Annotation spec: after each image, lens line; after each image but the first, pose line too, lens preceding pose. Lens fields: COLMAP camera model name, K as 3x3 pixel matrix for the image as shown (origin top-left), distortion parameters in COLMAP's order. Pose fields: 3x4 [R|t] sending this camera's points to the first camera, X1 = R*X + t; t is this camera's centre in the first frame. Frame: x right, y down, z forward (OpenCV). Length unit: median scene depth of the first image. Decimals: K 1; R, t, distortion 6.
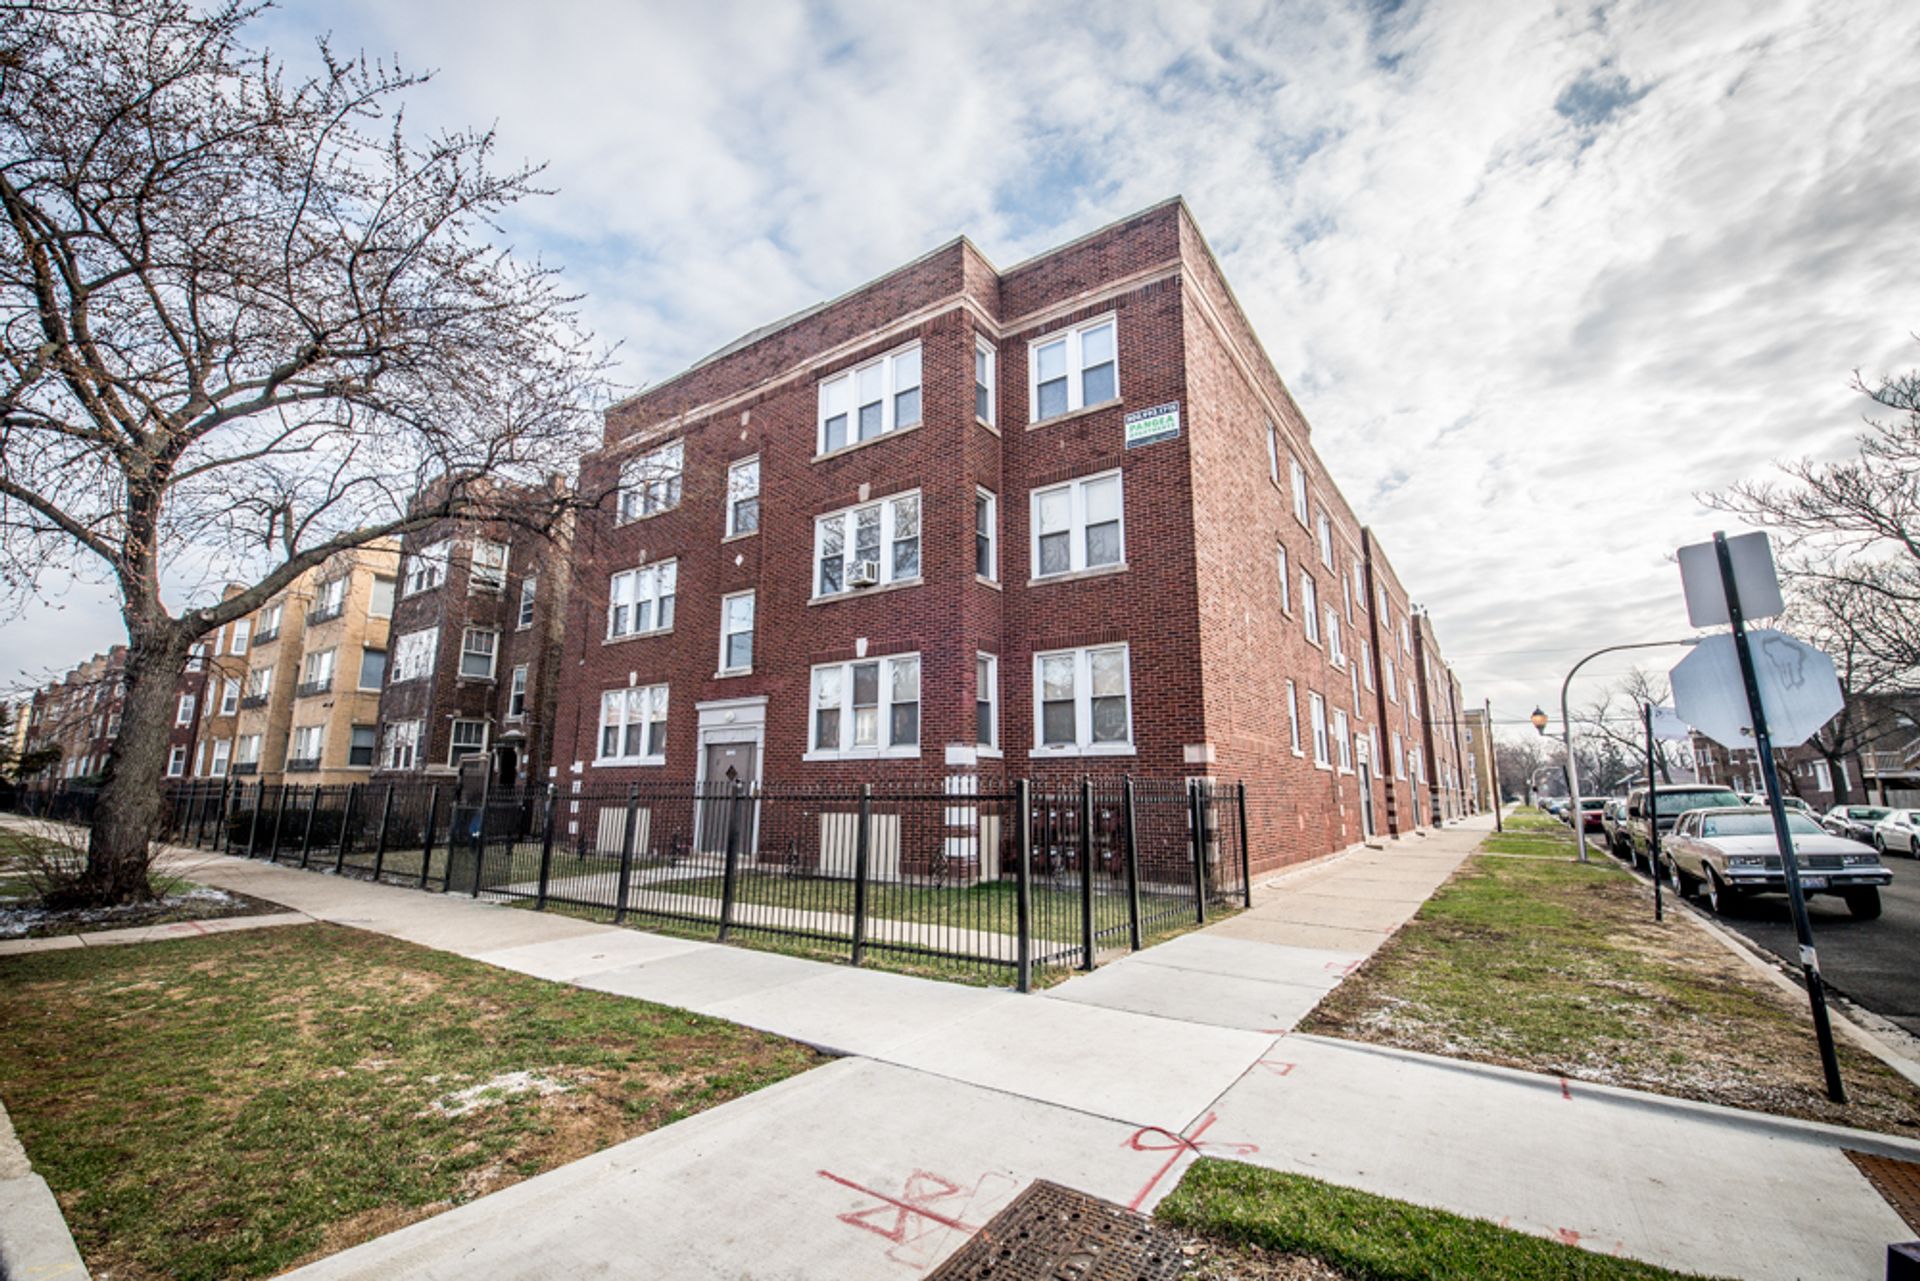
lens RADIAL K [[793.9, 0, 953.6], [0, 793.9, 641.8], [0, 0, 1]] dist [-0.016375, -0.000559]
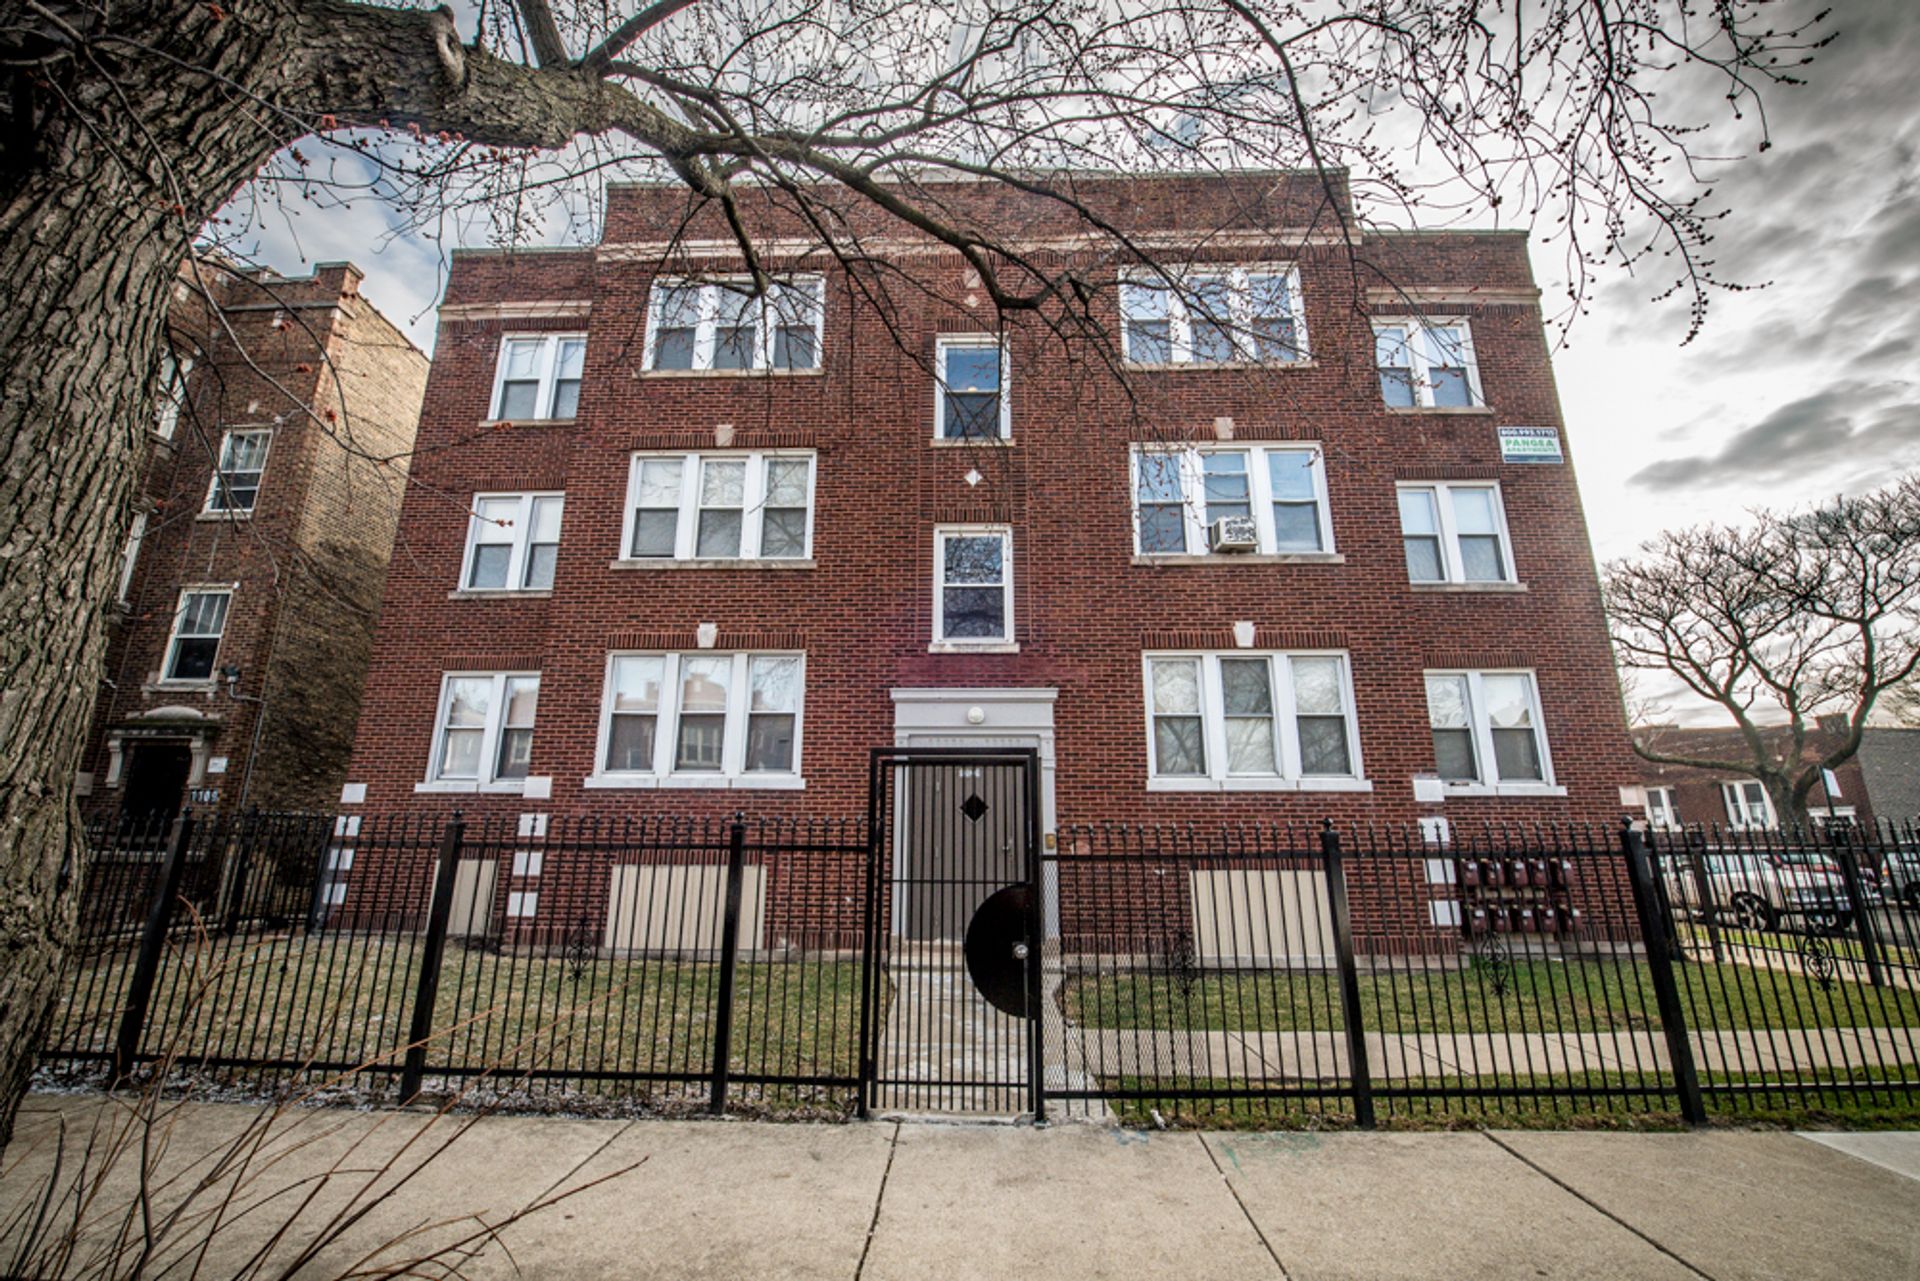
lens RADIAL K [[767.7, 0, 951.8], [0, 767.7, 640.6], [0, 0, 1]] dist [-0.019671, -0.000972]
pose [[0.834330, 0.140676, 0.533014, -0.683838], [-0.108116, 0.989871, -0.092017, 0.102010], [-0.540560, 0.019146, 0.841088, 0.545458]]
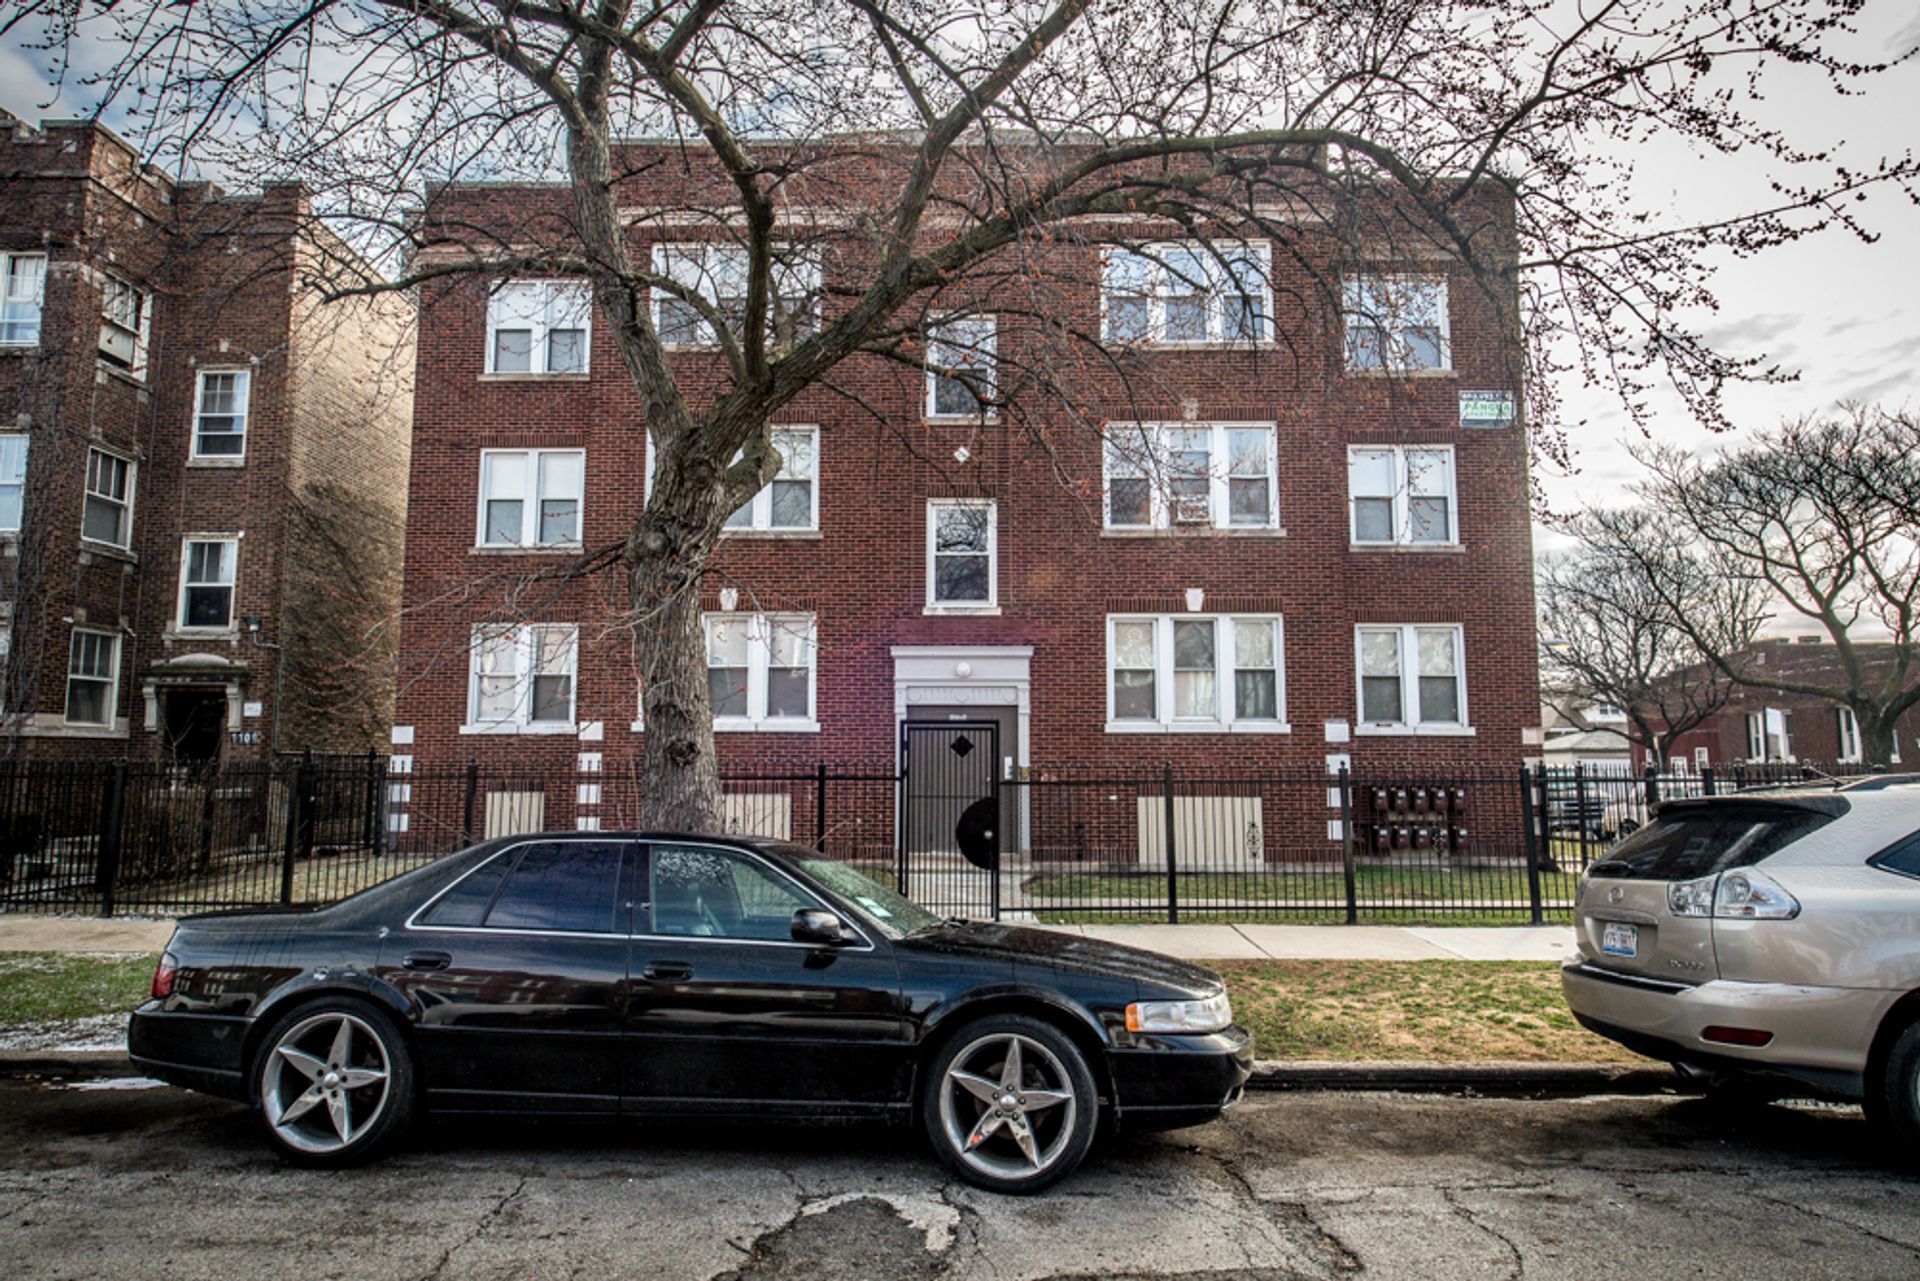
lens RADIAL K [[1130.0, 0, 951.1], [0, 1130.0, 638.7], [0, 0, 1]] dist [-0.004812, 0.000007]
pose [[0.822688, 0.064690, 0.564801, -0.966057], [-0.108365, 0.993133, 0.044094, 0.022424], [-0.558070, -0.097480, 0.824048, 0.155659]]
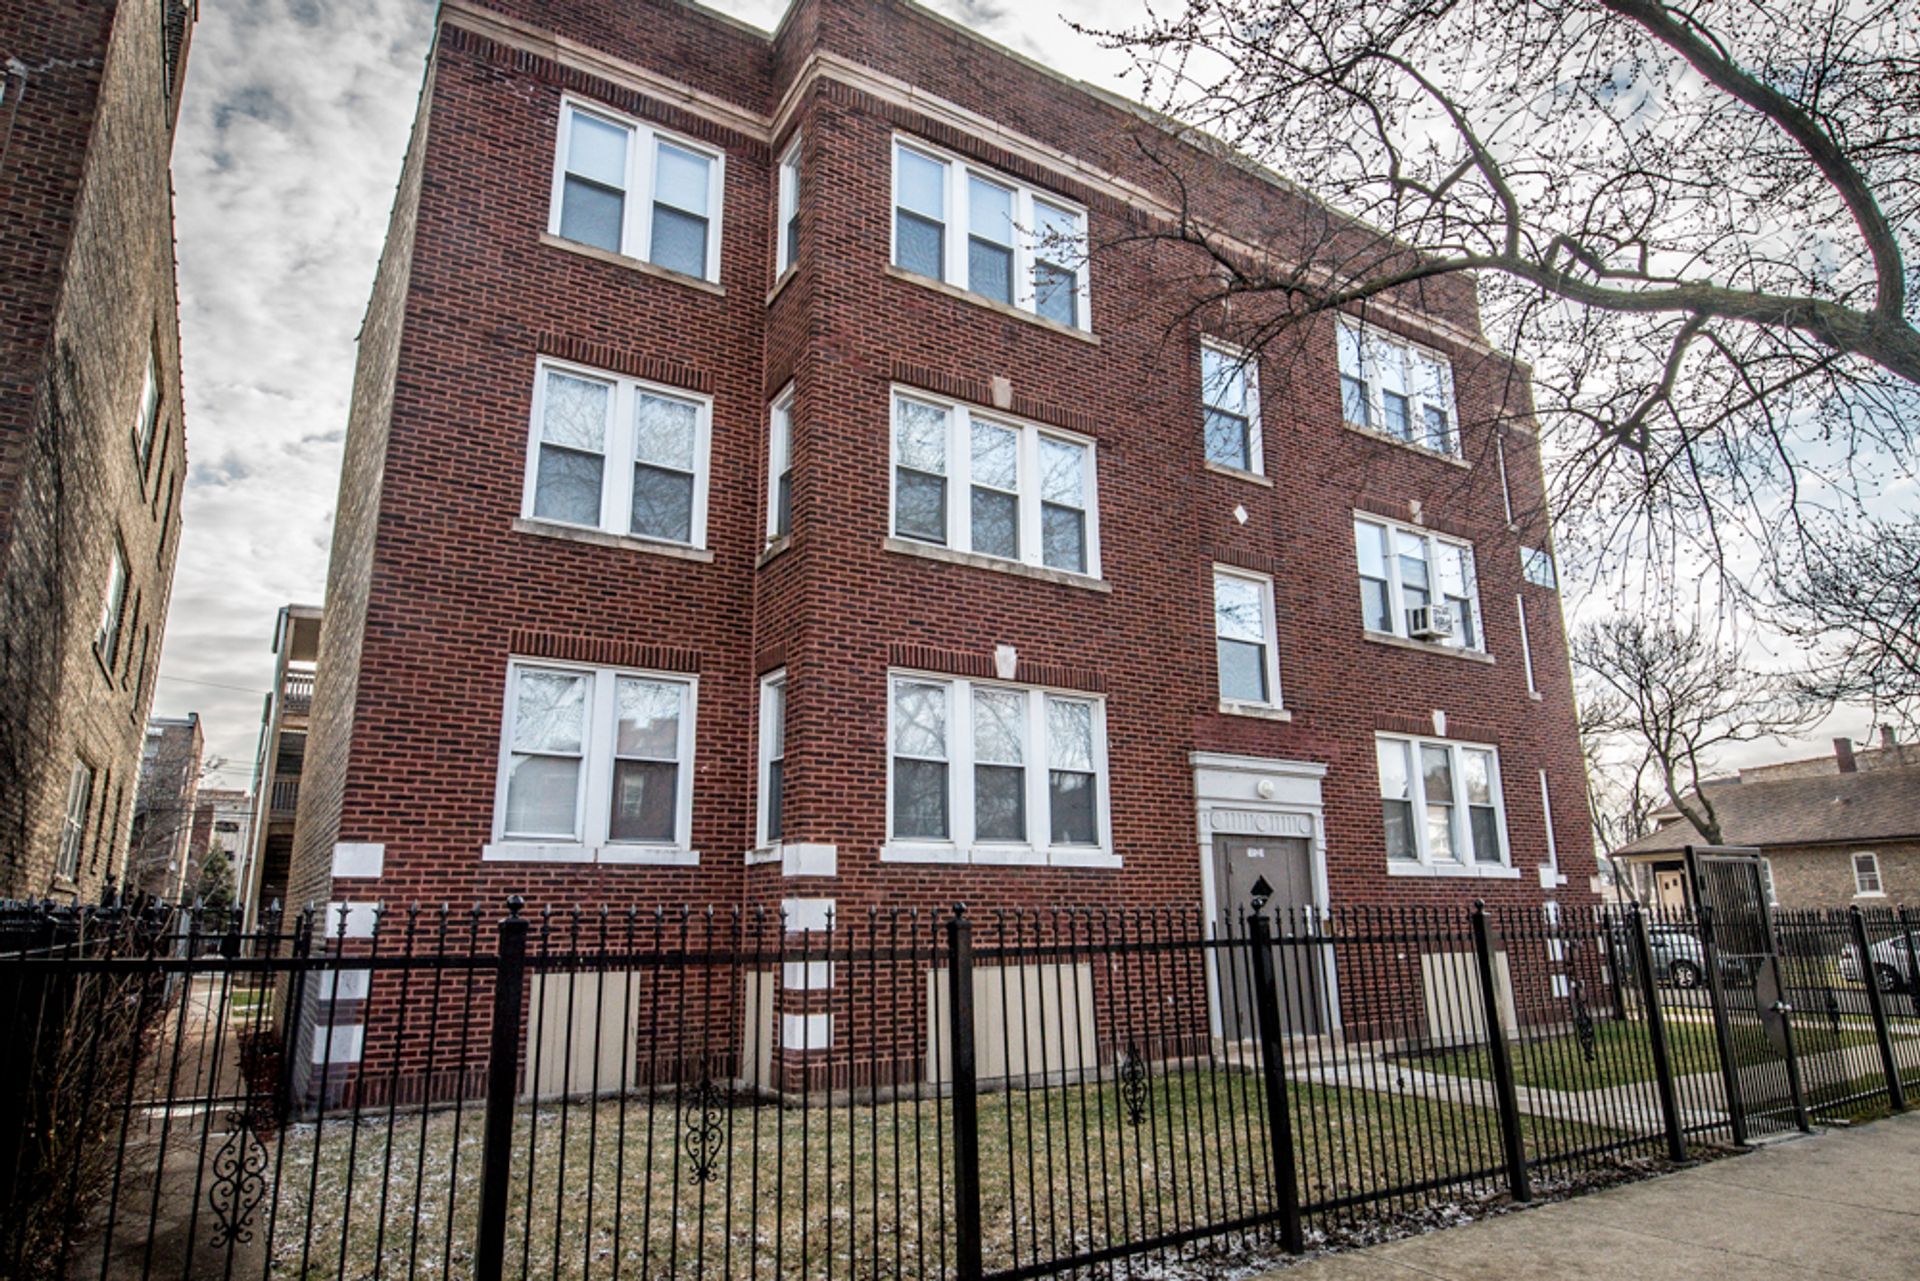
lens RADIAL K [[1143.1, 0, 960.0], [0, 1143.1, 640.5], [0, 0, 1]] dist [-0.020311, -0.000551]
pose [[0.375764, 0.221797, 0.899782, -1.211791], [-0.166630, 0.971283, -0.169834, 0.180355], [-0.911612, -0.086113, 0.401931, 0.959545]]
